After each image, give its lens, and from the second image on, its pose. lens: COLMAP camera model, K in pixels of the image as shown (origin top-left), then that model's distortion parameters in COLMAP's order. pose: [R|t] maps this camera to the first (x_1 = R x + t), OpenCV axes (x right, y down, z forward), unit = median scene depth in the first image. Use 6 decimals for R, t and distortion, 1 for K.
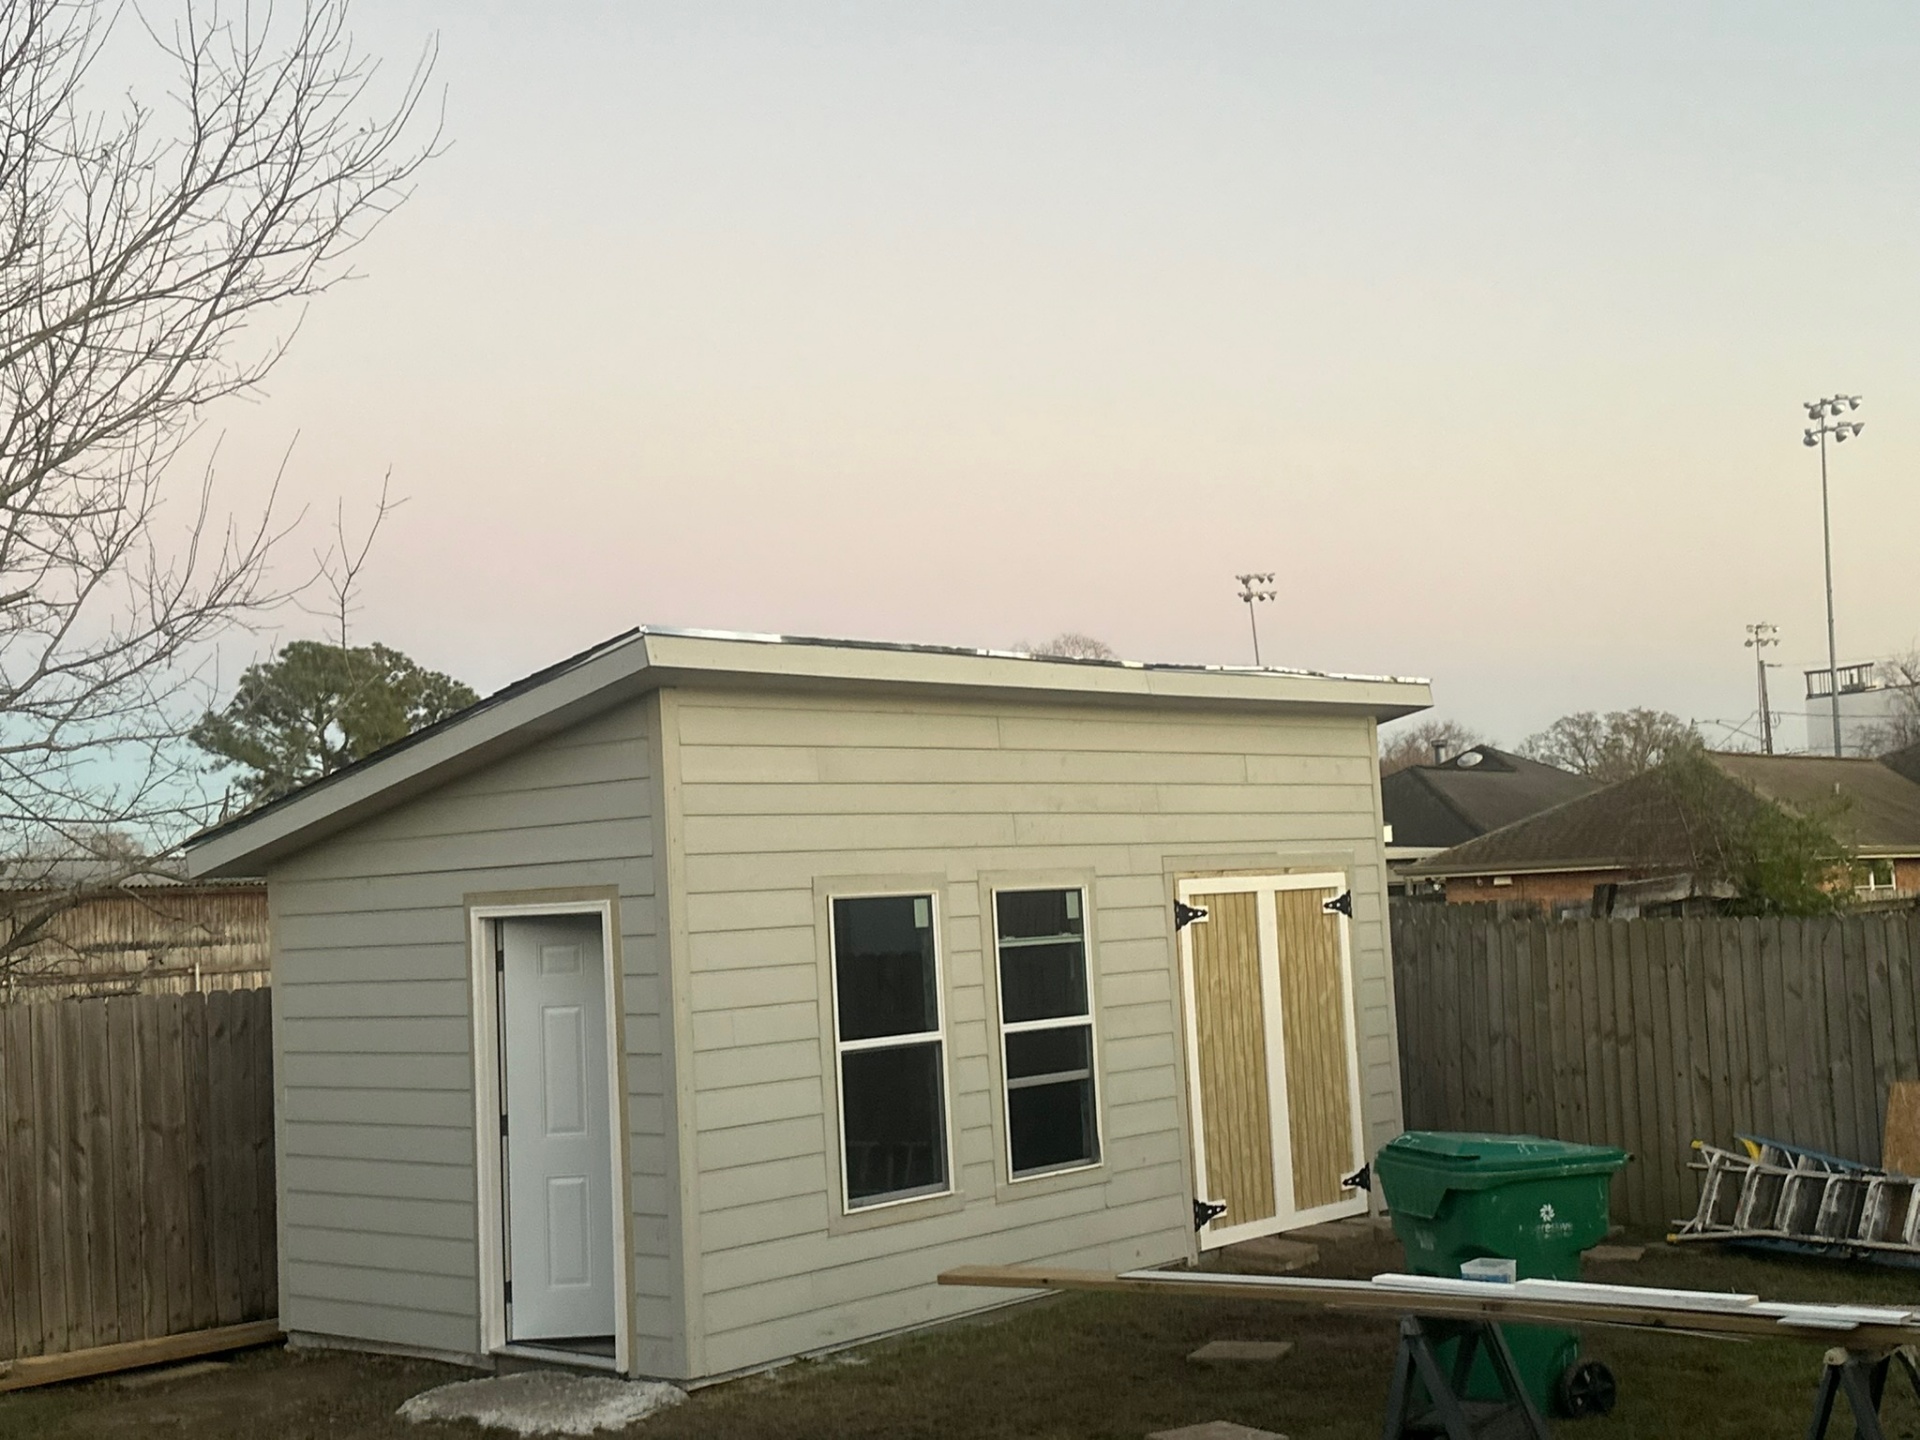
lens RADIAL K [[2345.8, 0, 940.7], [0, 2345.8, 731.0], [0, 0, 1]] dist [0.089402, 0.000000]
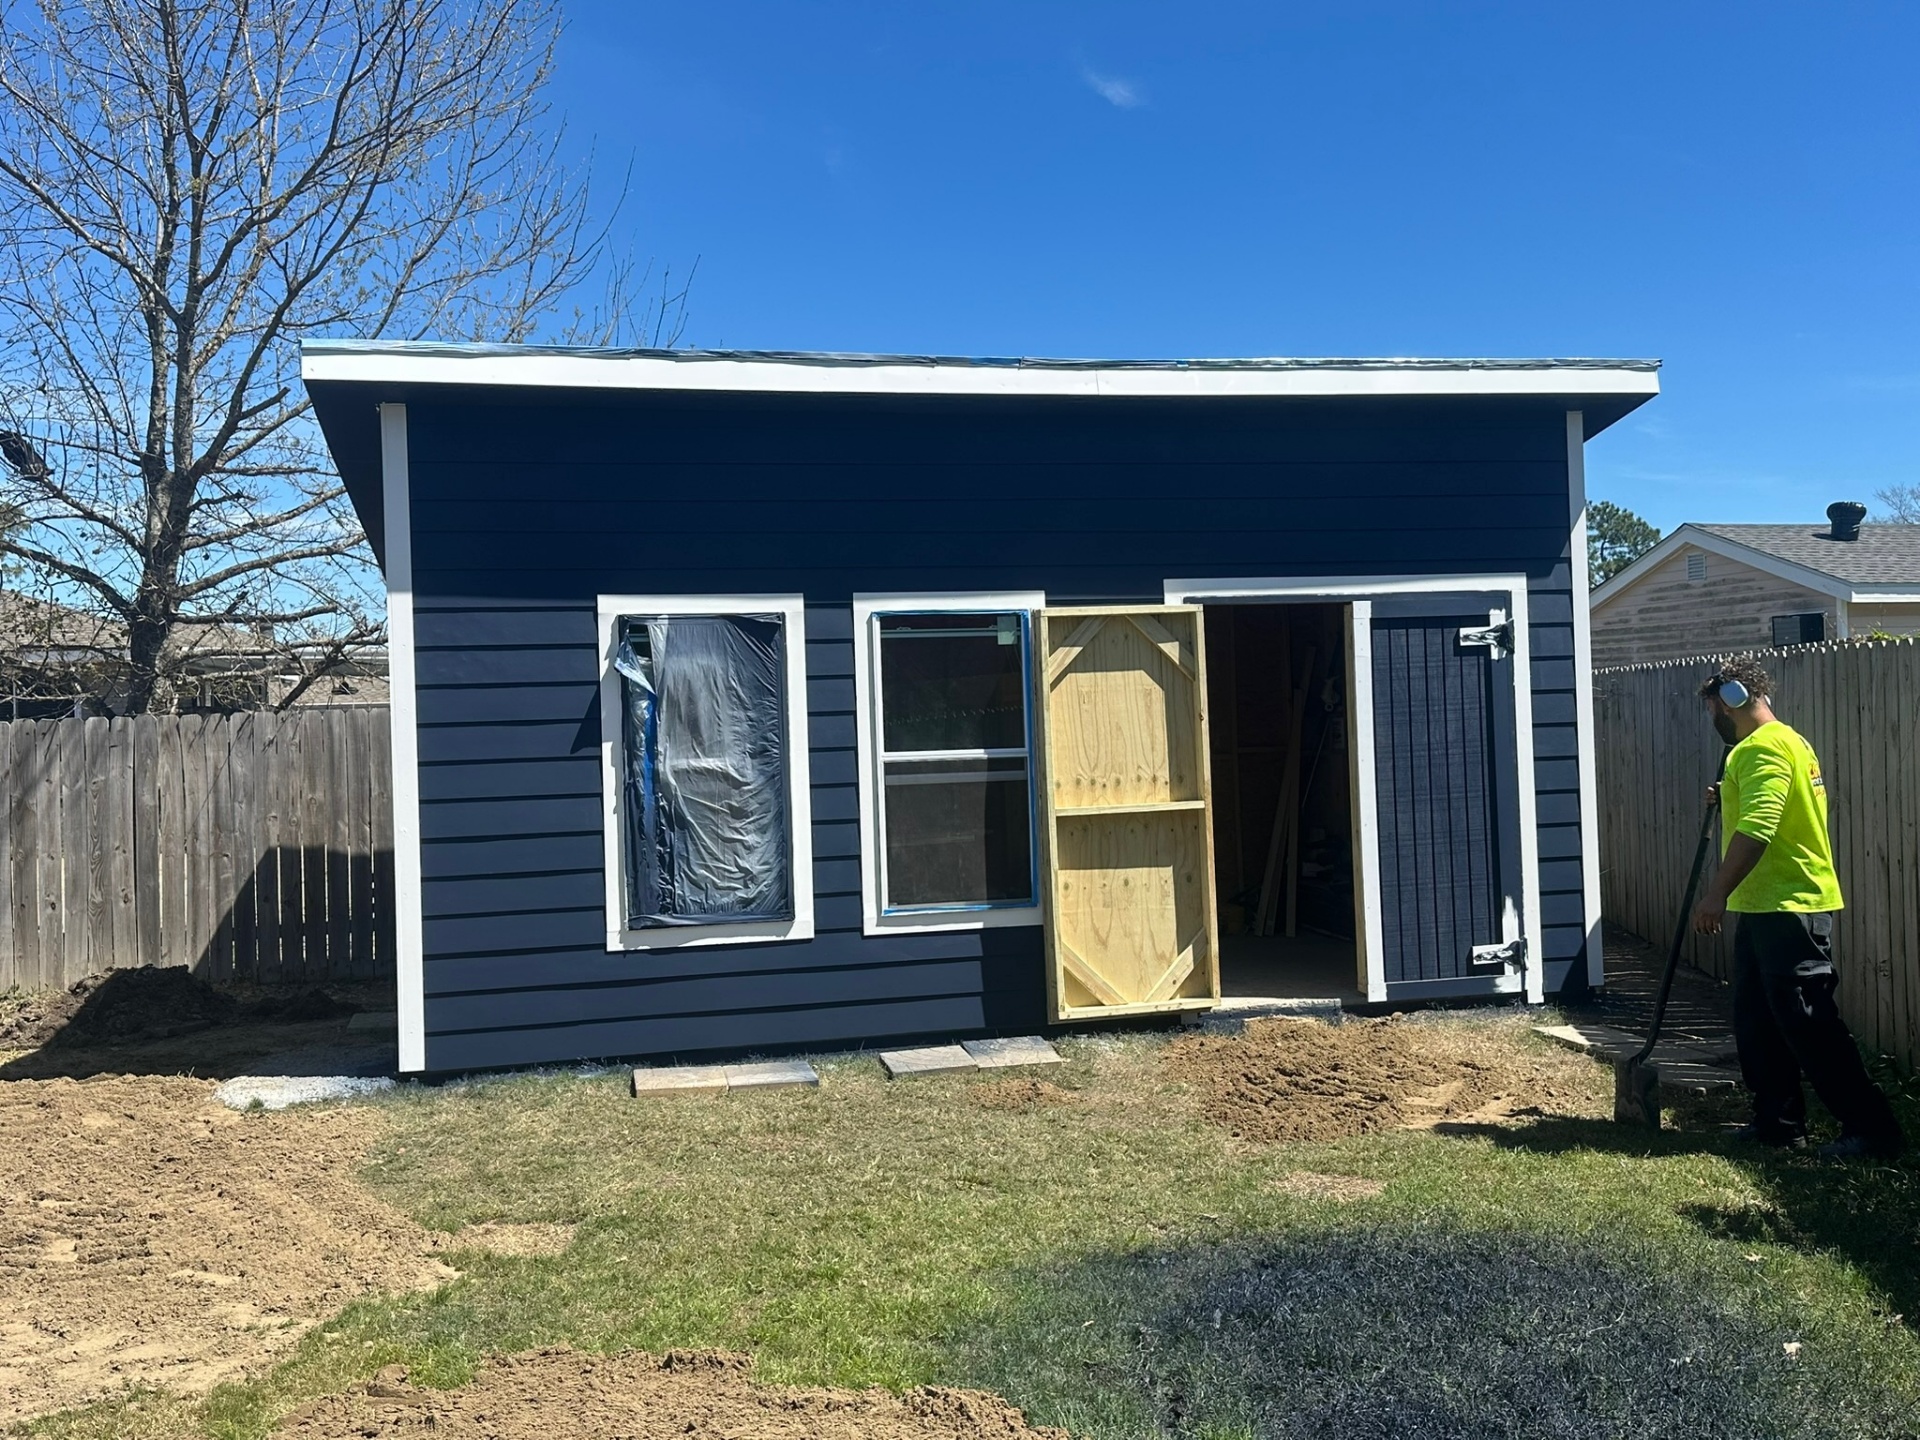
lens RADIAL K [[1689.7, 0, 949.9], [0, 1689.7, 694.0], [0, 0, 1]] dist [0.066296, -0.110927]
pose [[0.810301, 0.012052, -0.585890, 0.409275], [0.035297, 0.996969, 0.069325, 0.049660], [0.584950, -0.076854, 0.807420, 0.422025]]
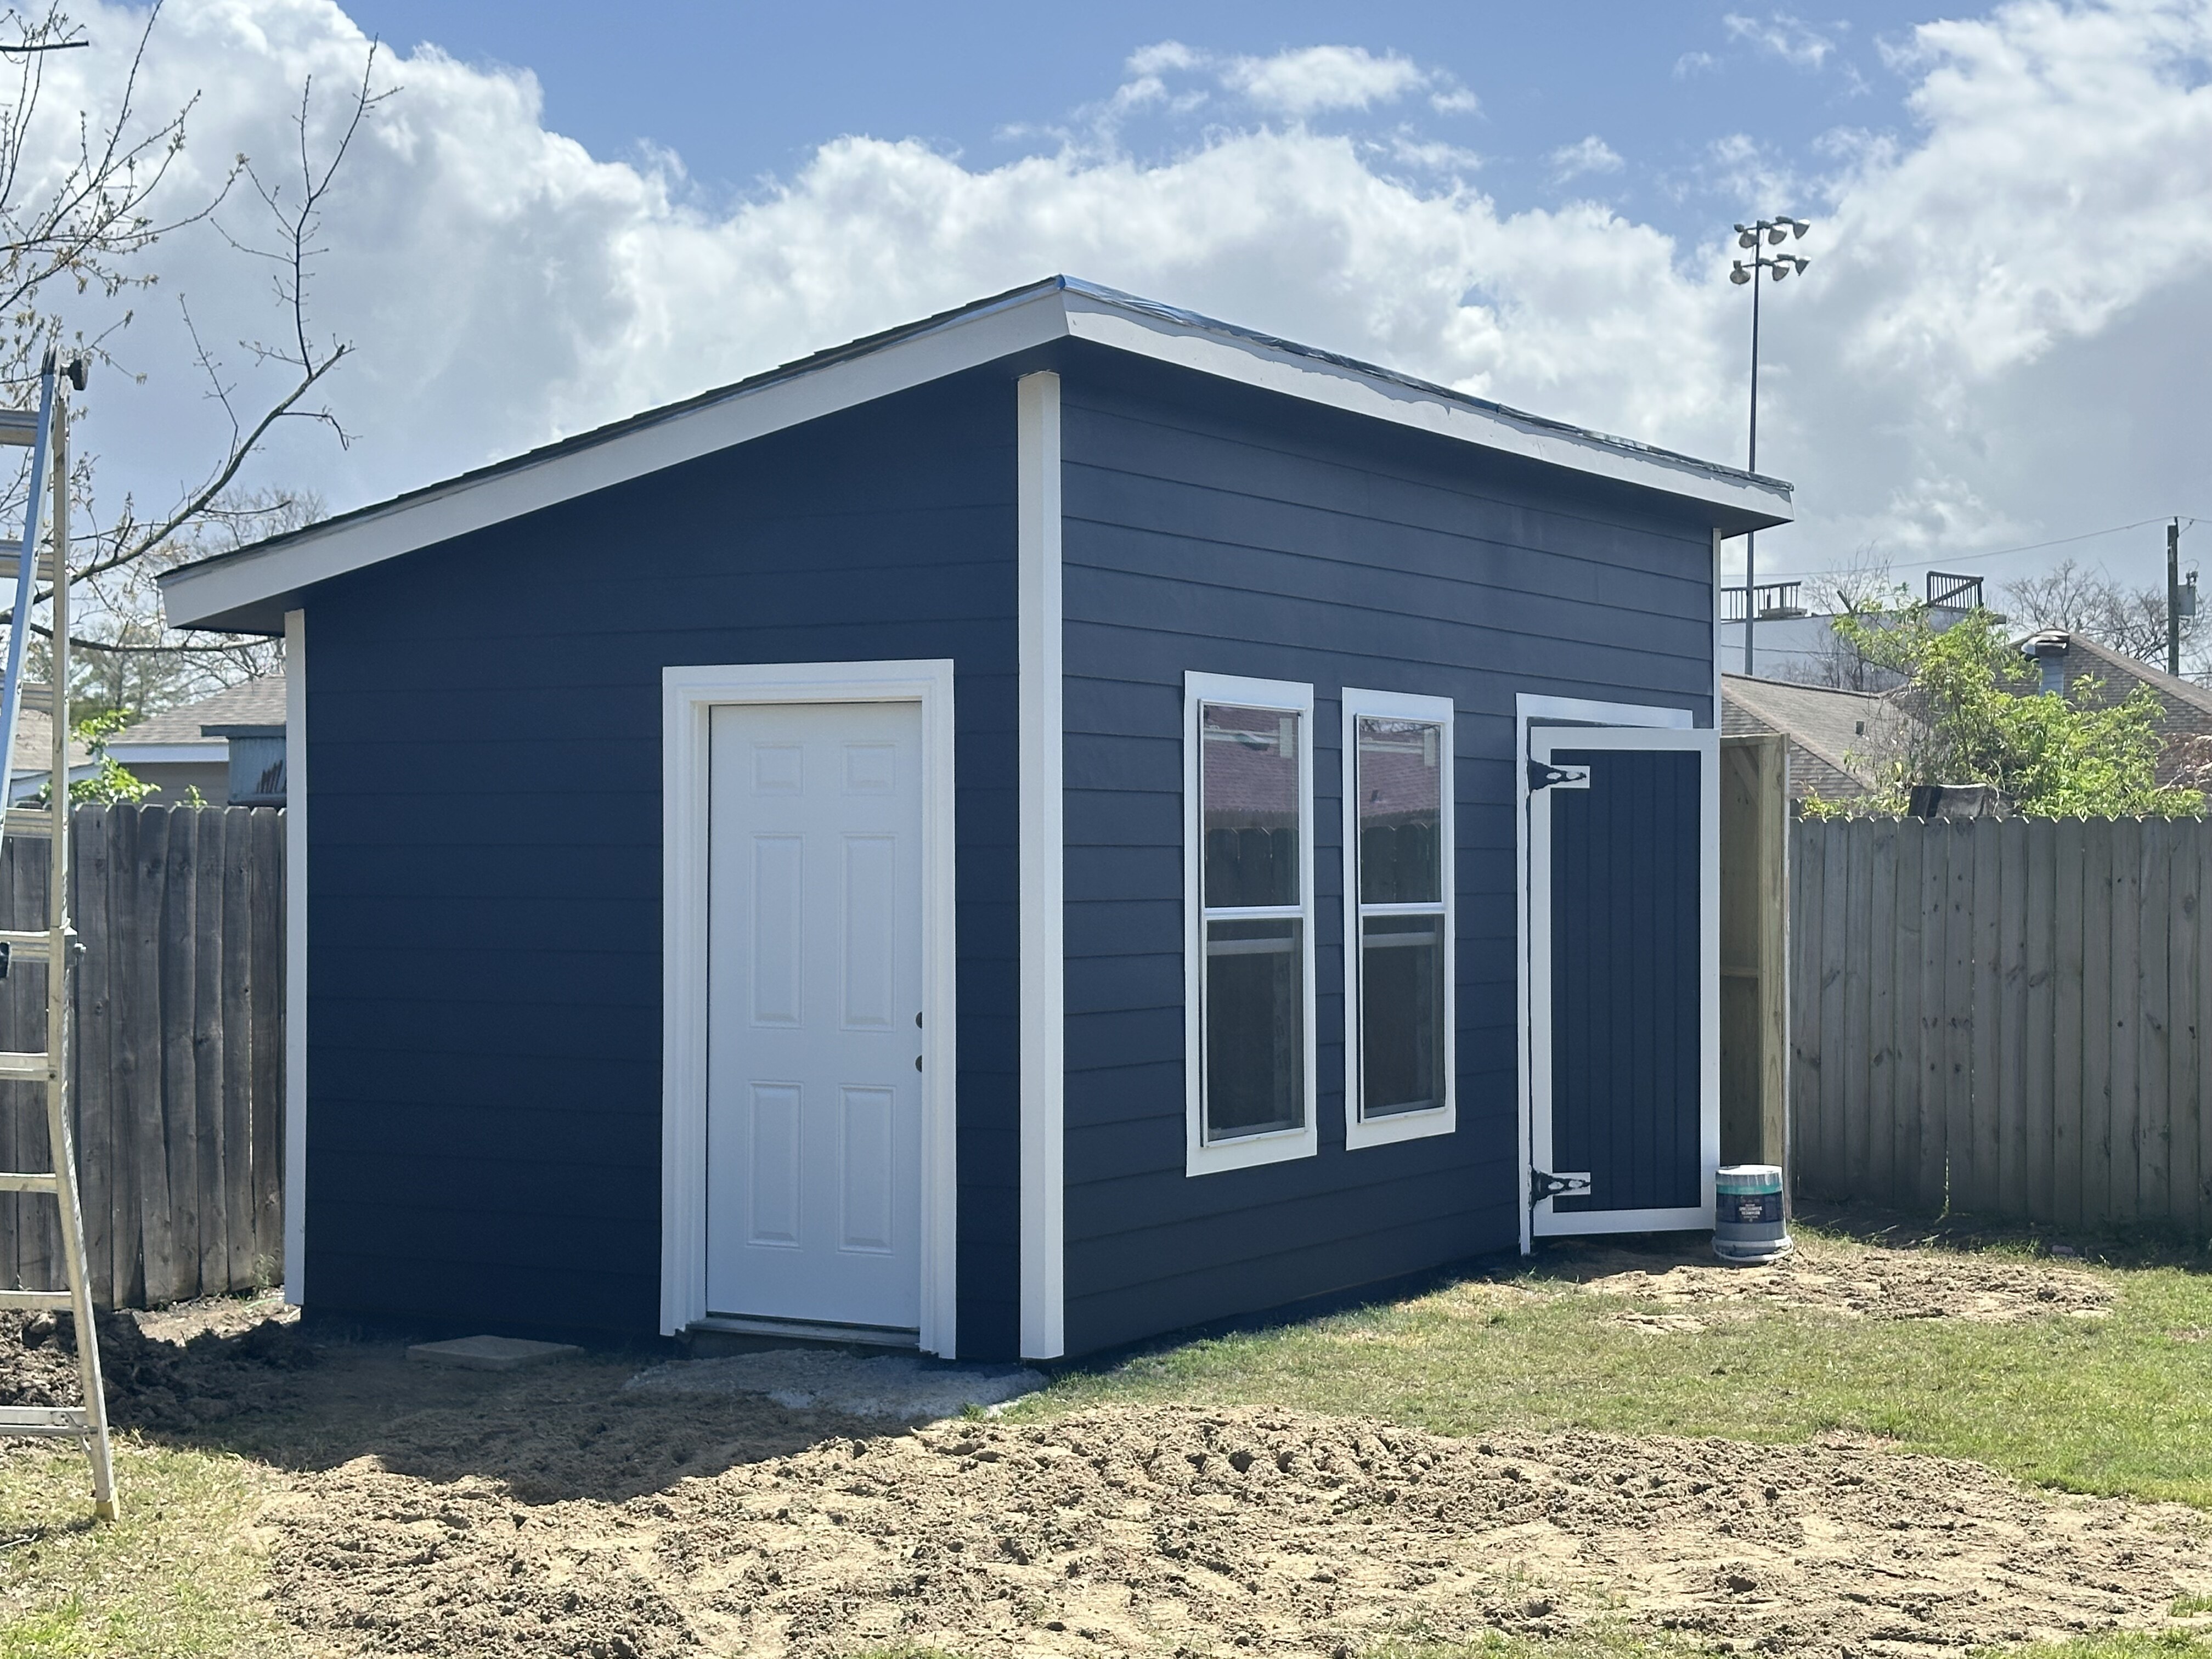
lens RADIAL K [[3342.7, 0, 1108.4], [0, 3342.7, 828.5], [0, 0, 1]] dist [0.110346, 0.000000]
pose [[0.978328, 0.050384, 0.200838, -0.229714], [-0.062237, 0.996646, 0.053140, 0.048201], [-0.197487, -0.064488, 0.978182, 0.023002]]
